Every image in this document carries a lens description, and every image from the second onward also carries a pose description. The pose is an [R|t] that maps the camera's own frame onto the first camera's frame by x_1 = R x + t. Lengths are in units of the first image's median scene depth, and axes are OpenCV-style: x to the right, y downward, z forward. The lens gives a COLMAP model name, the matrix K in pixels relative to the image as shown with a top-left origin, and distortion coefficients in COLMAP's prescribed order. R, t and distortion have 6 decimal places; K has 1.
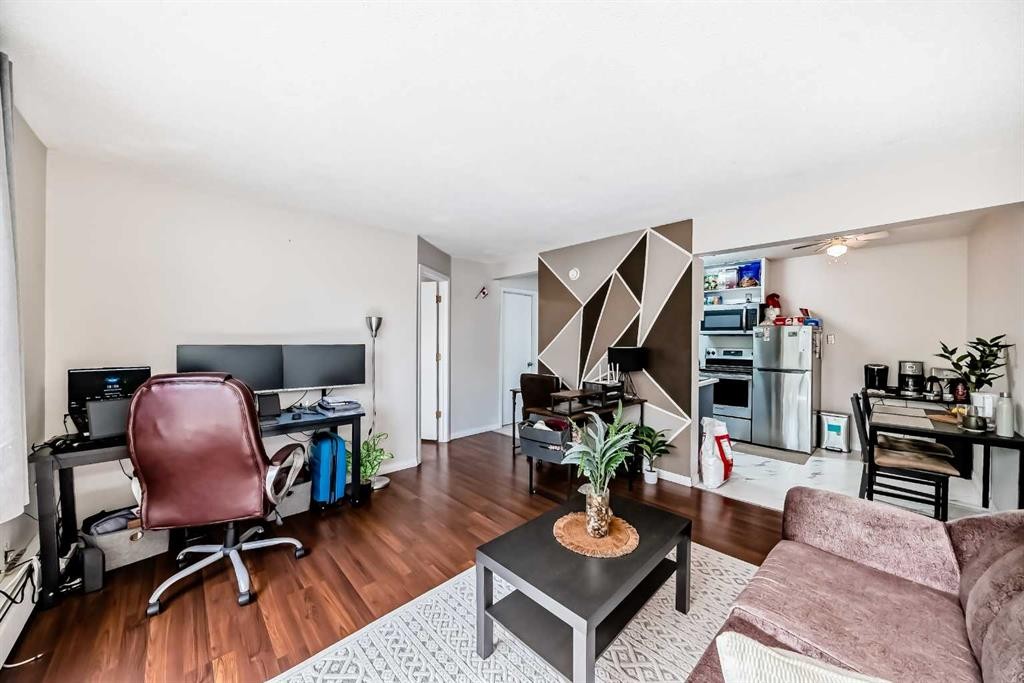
lens RADIAL K [[364.3, 0, 512.5], [0, 364.3, 344.5], [0, 0, 1]] dist [-0.020154, 0.004353]
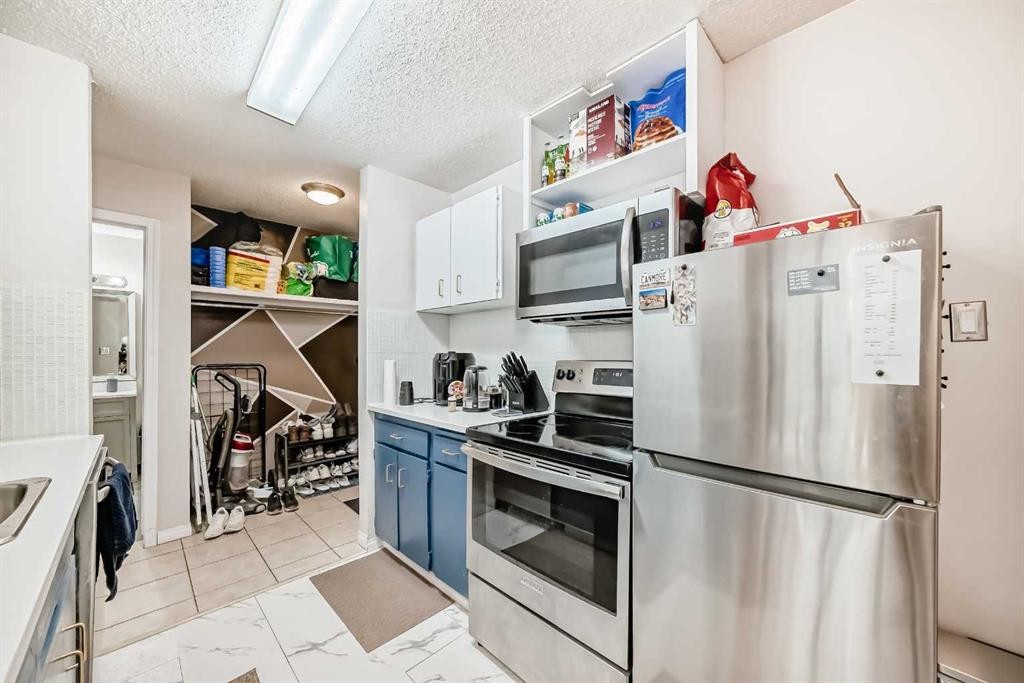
lens RADIAL K [[384.7, 0, 520.3], [0, 384.7, 353.4], [0, 0, 1]] dist [-0.010542, 0.001567]
pose [[0.999134, 0.000573, 0.041599, 0.592498], [-0.000134, 0.999944, -0.010568, 0.008089], [-0.041603, 0.010553, 0.999078, 0.773025]]
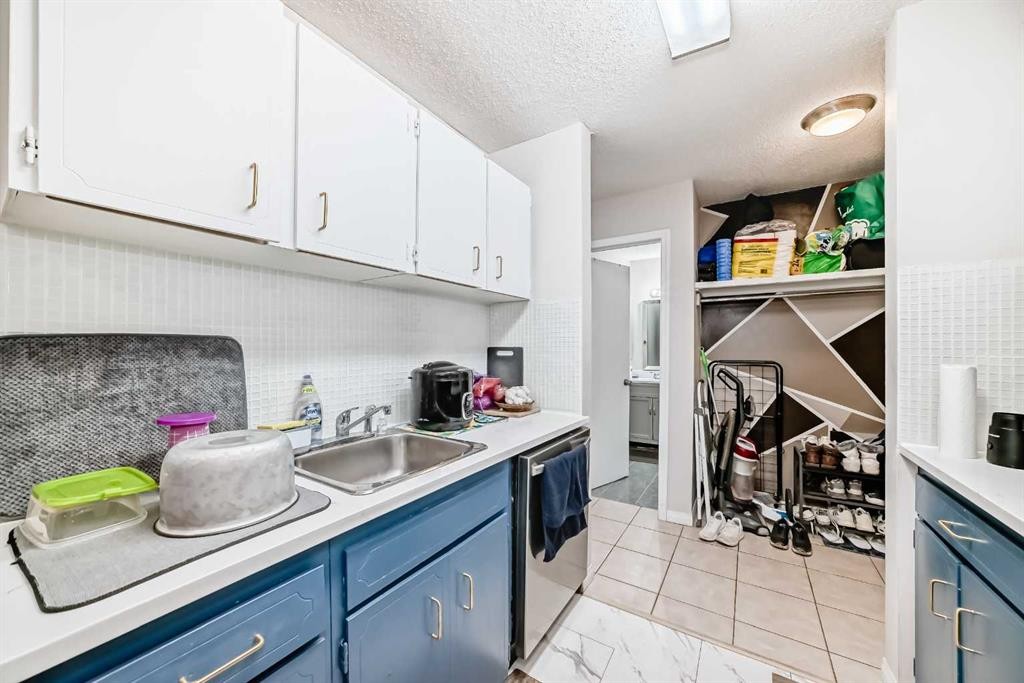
lens RADIAL K [[364.3, 0, 516.5], [0, 364.3, 345.4], [0, 0, 1]] dist [-0.020154, 0.004353]
pose [[0.238841, -0.006756, -0.971035, 0.599978], [-0.010392, 0.999901, -0.009513, 0.004419], [0.971003, 0.012363, 0.238747, 0.961975]]
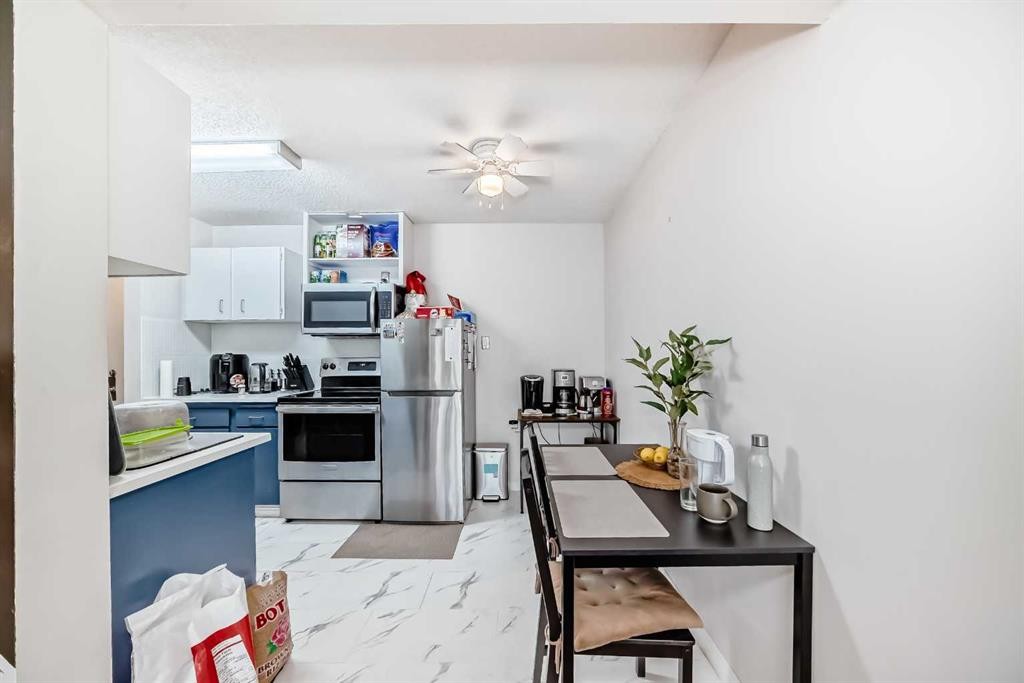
lens RADIAL K [[364.3, 0, 518.7], [0, 364.3, 353.4], [0, 0, 1]] dist [-0.020154, 0.004353]
pose [[0.690377, -0.006422, 0.723422, 0.404297], [0.014070, 0.999891, -0.004551, 0.010904], [-0.723313, 0.013320, 0.690392, 0.449153]]
